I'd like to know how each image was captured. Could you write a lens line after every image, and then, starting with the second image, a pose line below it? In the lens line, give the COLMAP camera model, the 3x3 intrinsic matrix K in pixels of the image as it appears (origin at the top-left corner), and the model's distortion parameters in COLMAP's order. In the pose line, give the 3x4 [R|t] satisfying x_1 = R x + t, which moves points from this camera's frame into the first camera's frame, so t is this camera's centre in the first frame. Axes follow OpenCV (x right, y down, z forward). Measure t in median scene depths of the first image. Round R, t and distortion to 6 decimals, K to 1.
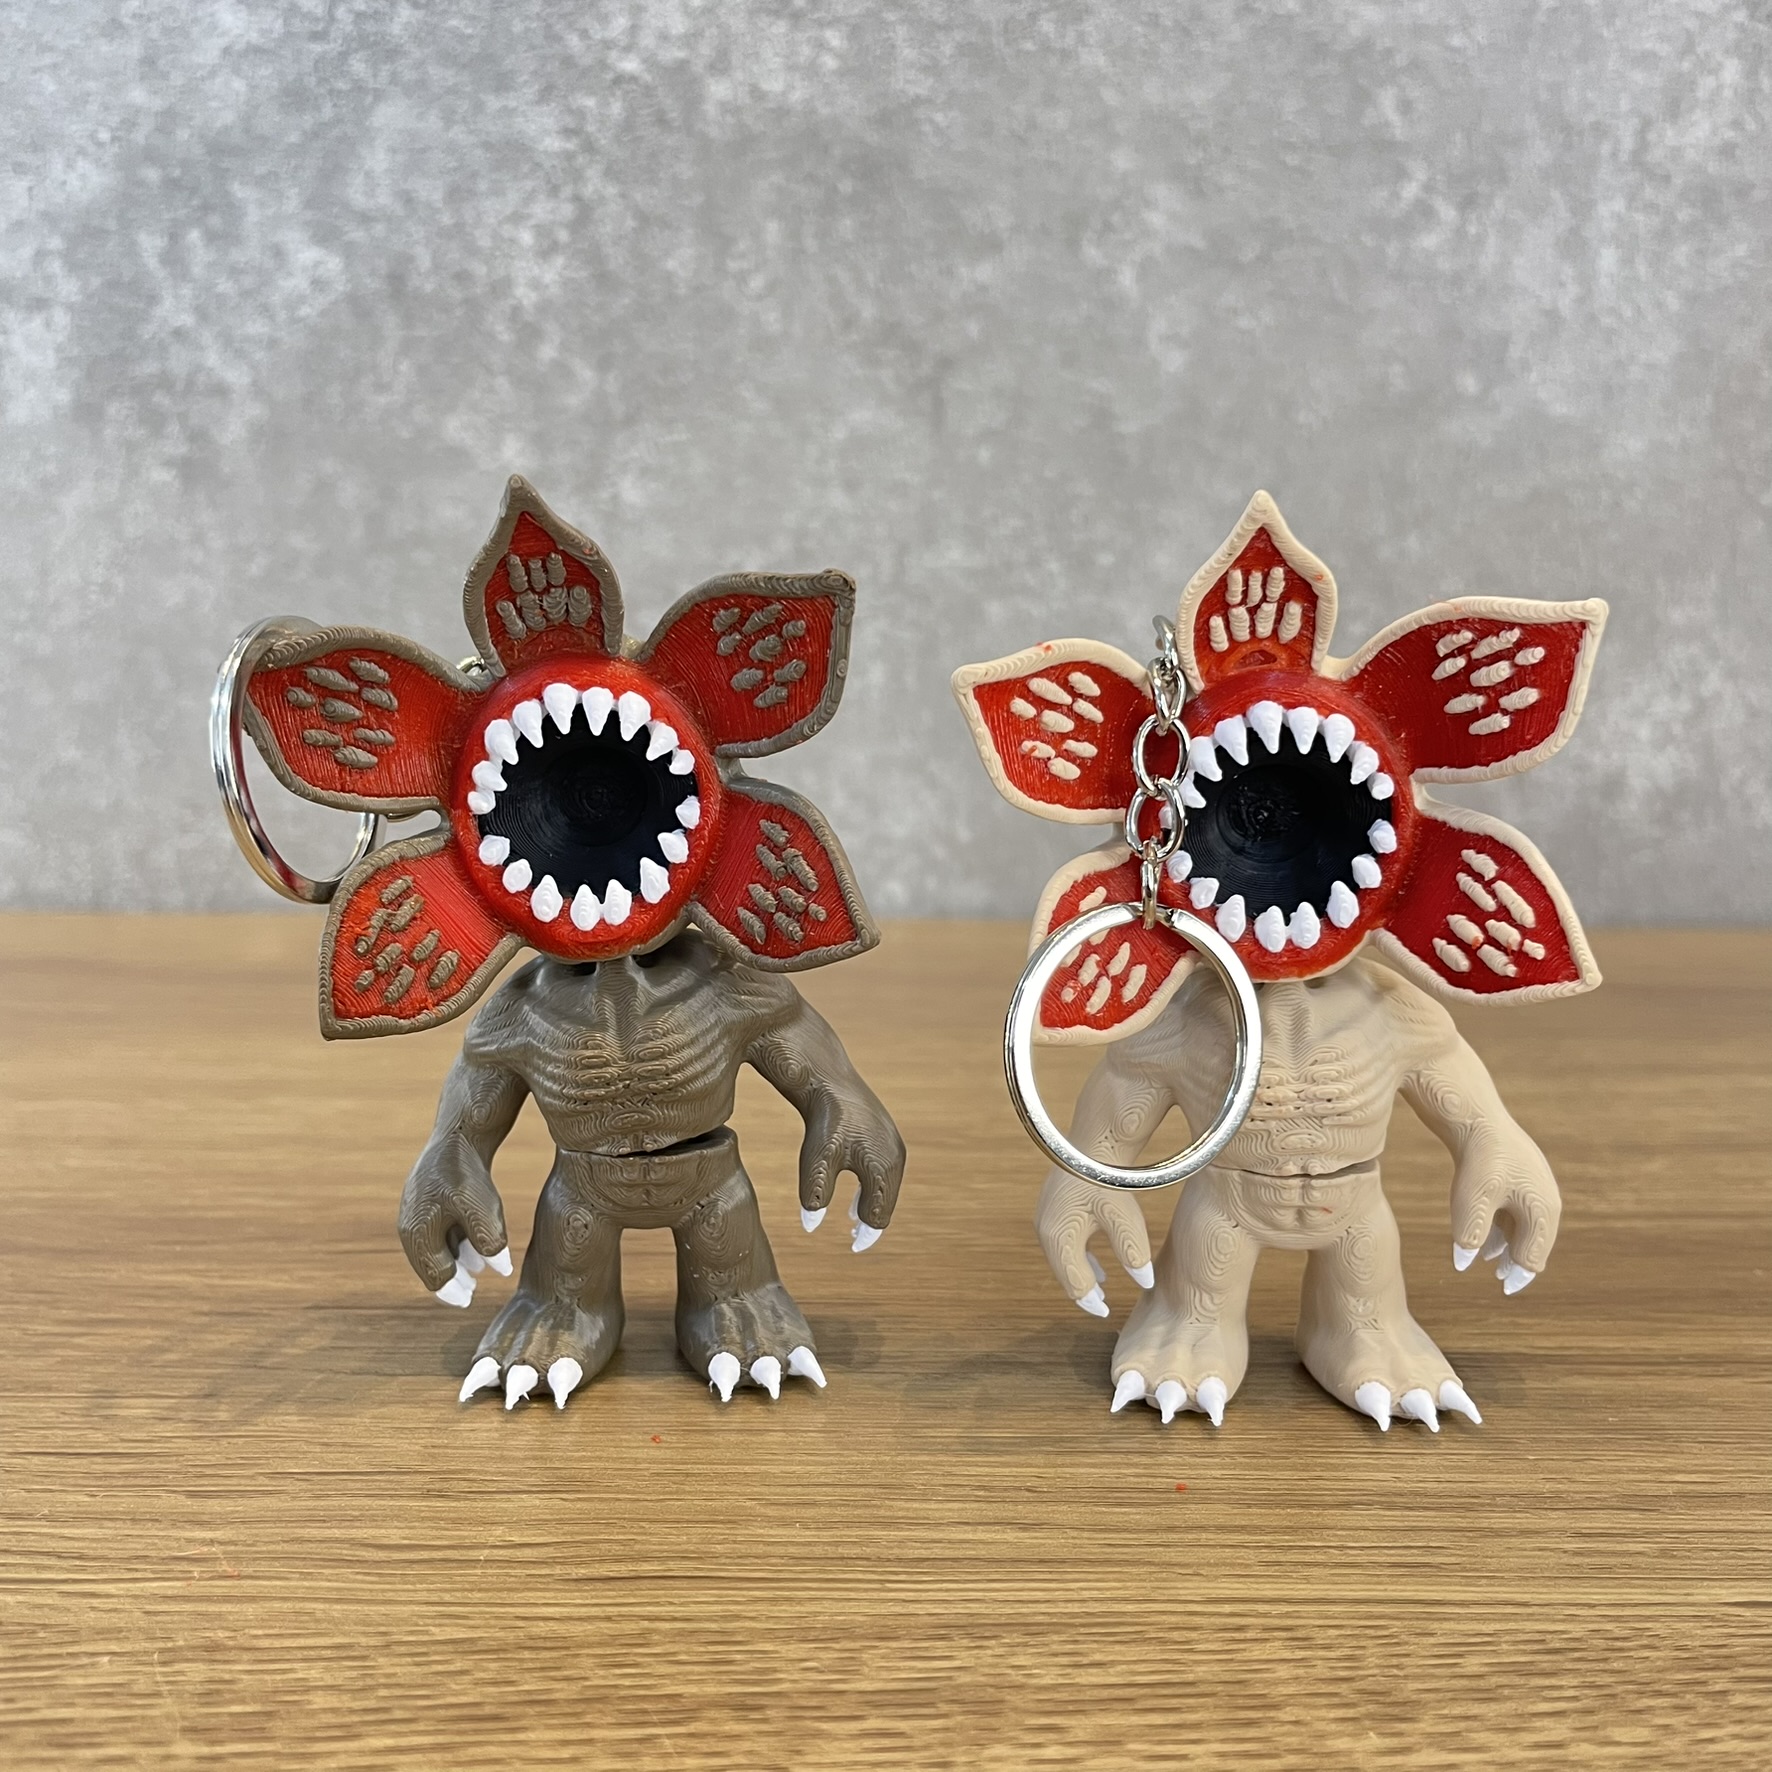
lens RADIAL K [[1822.9, 0, 891.5], [0, 1822.9, 898.2], [0, 0, 1]] dist [0.049866, -0.099761]
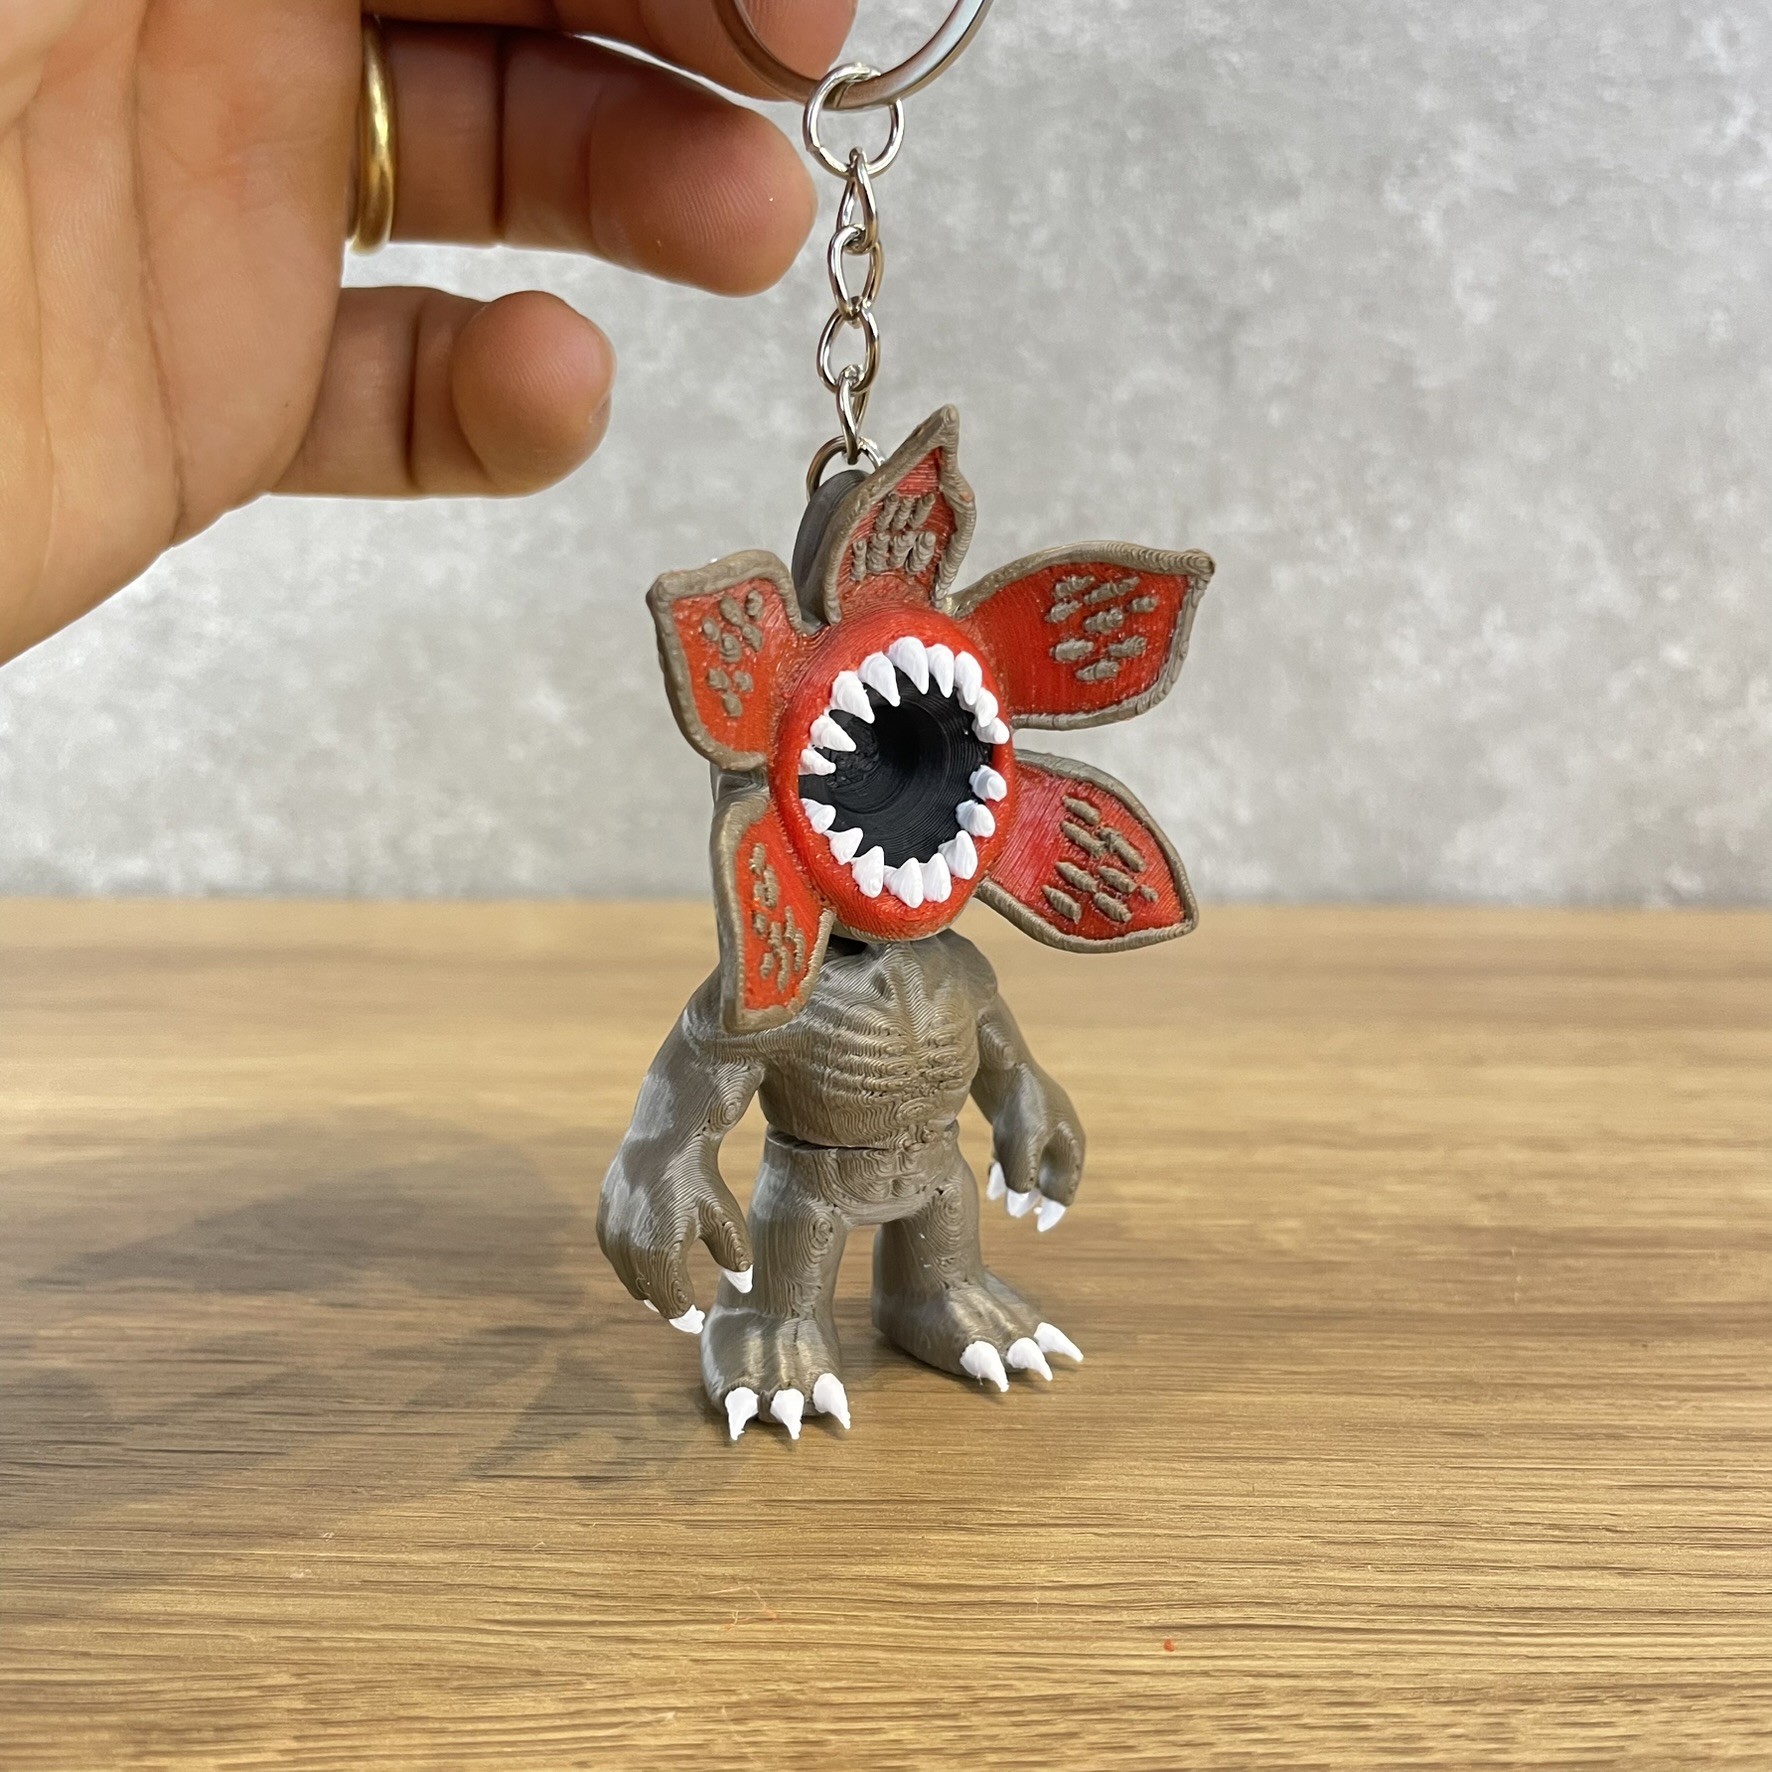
lens RADIAL K [[1831.1, 0, 907.4], [0, 1831.1, 897.0], [0, 0, 1]] dist [0.044056, -0.092220]
pose [[0.999124, -0.004415, -0.041608, -0.106710], [0.004590, 0.999981, 0.004092, 0.003694], [0.041589, -0.004280, 0.999126, 0.039632]]
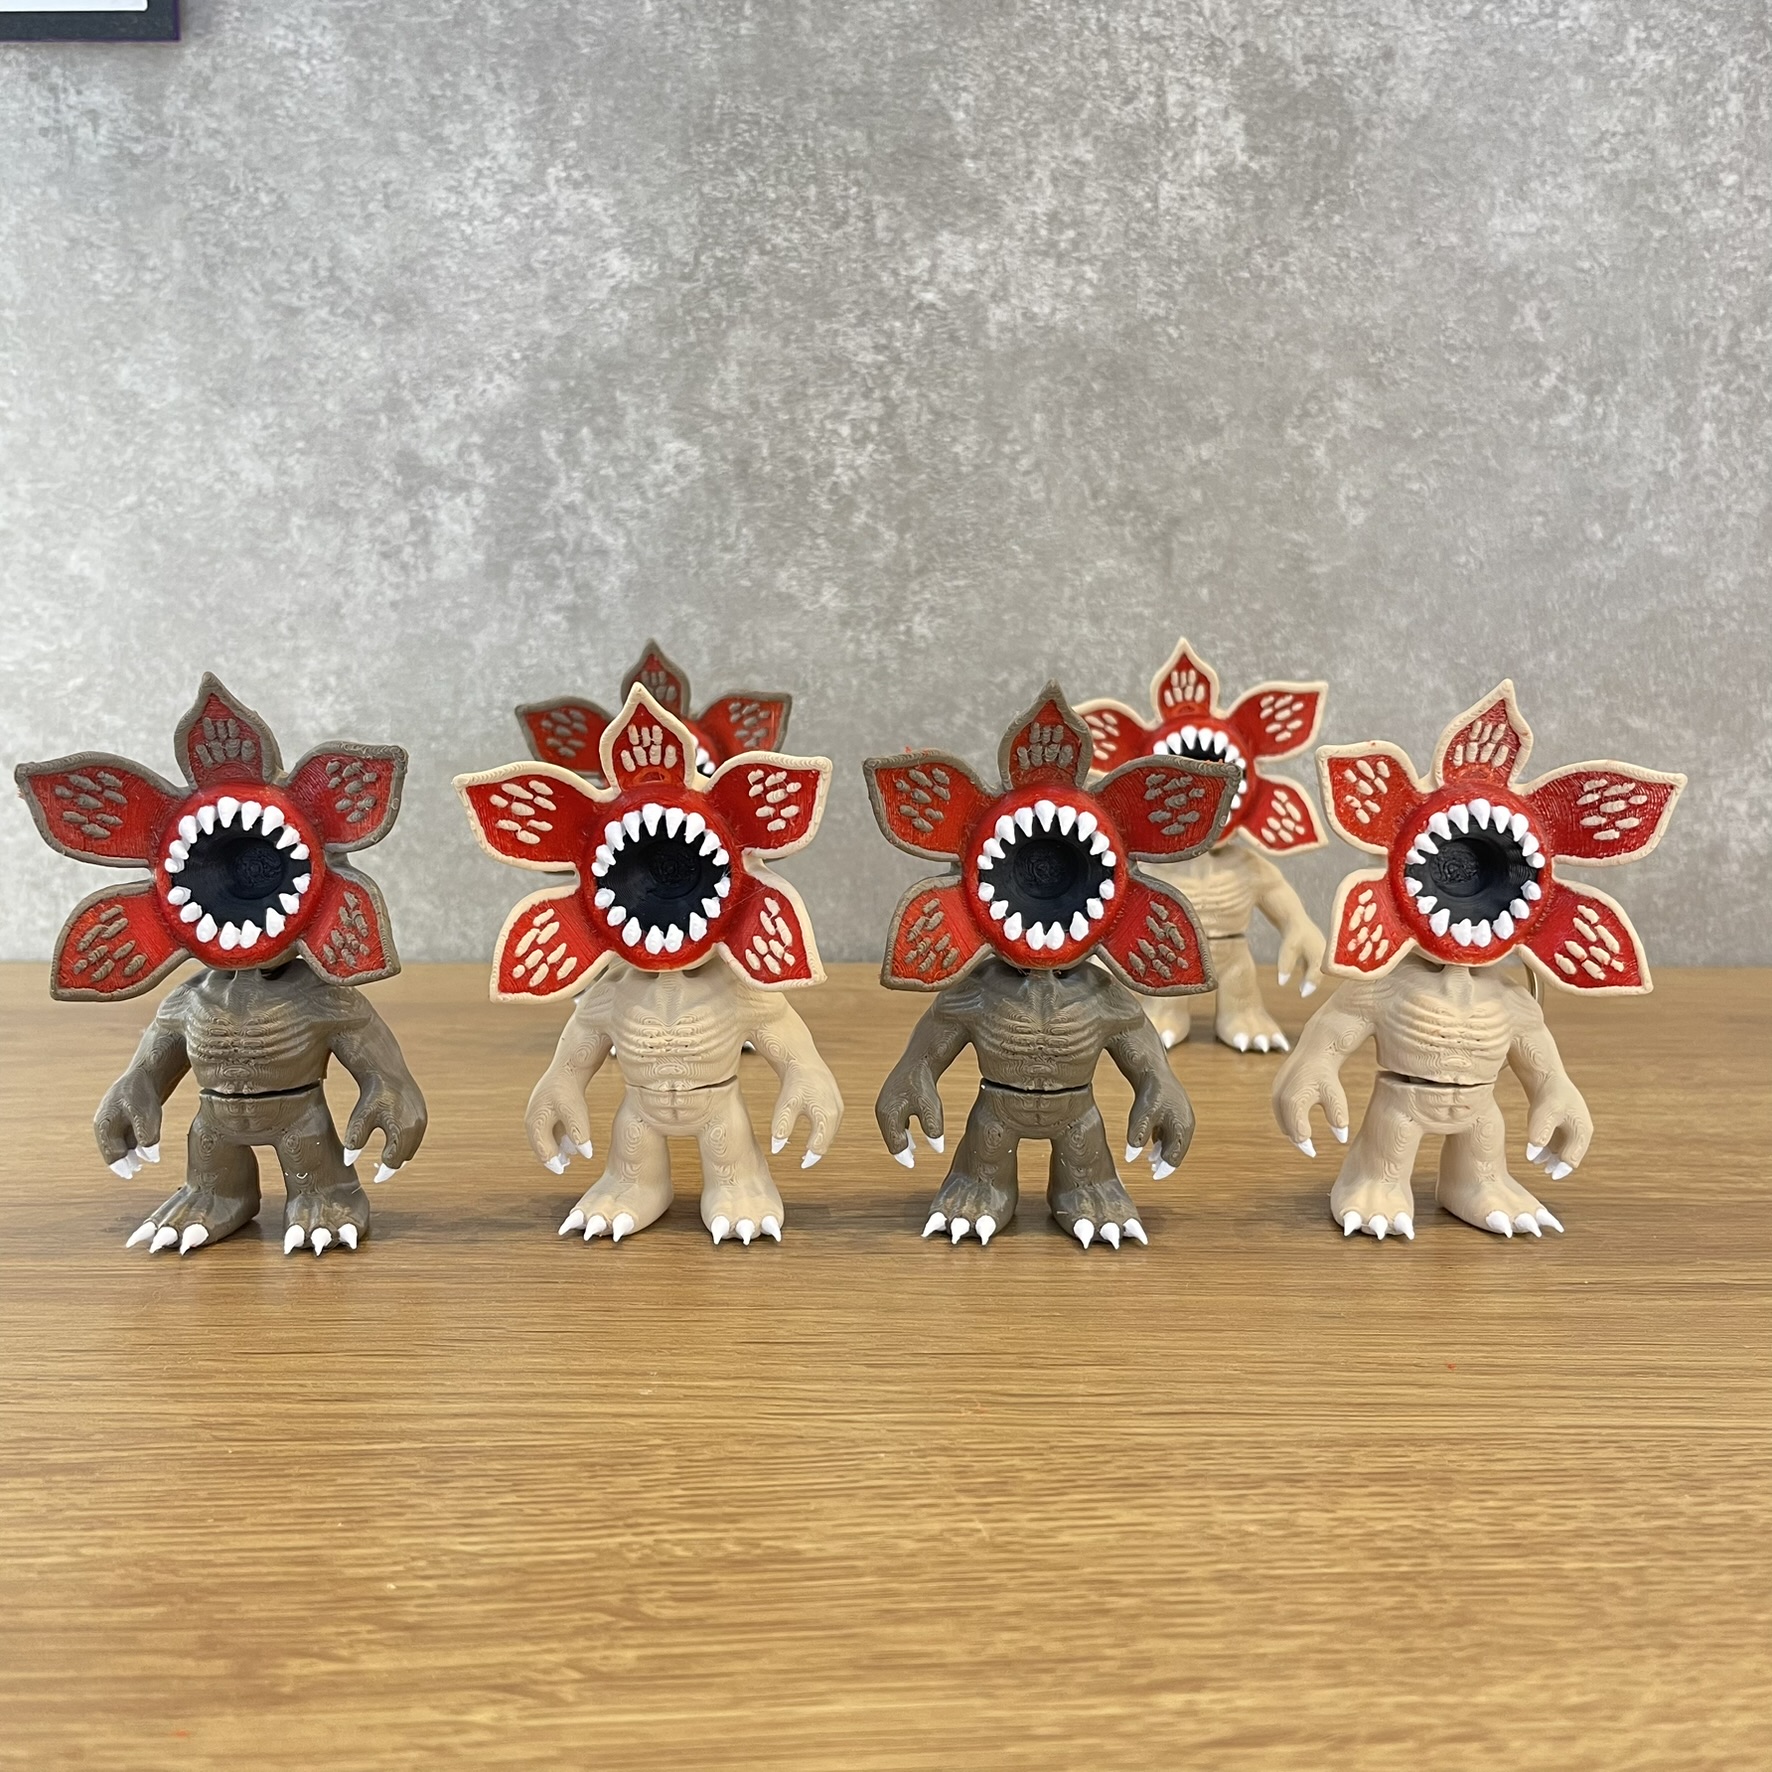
lens RADIAL K [[1782.0, 0, 887.2], [0, 1782.0, 862.1], [0, 0, 1]] dist [0.070491, -0.112226]
pose [[0.999804, -0.008601, -0.017824, -0.153376], [0.008018, 0.999440, -0.032493, -0.021366], [0.018093, 0.032344, 0.999313, -0.232022]]
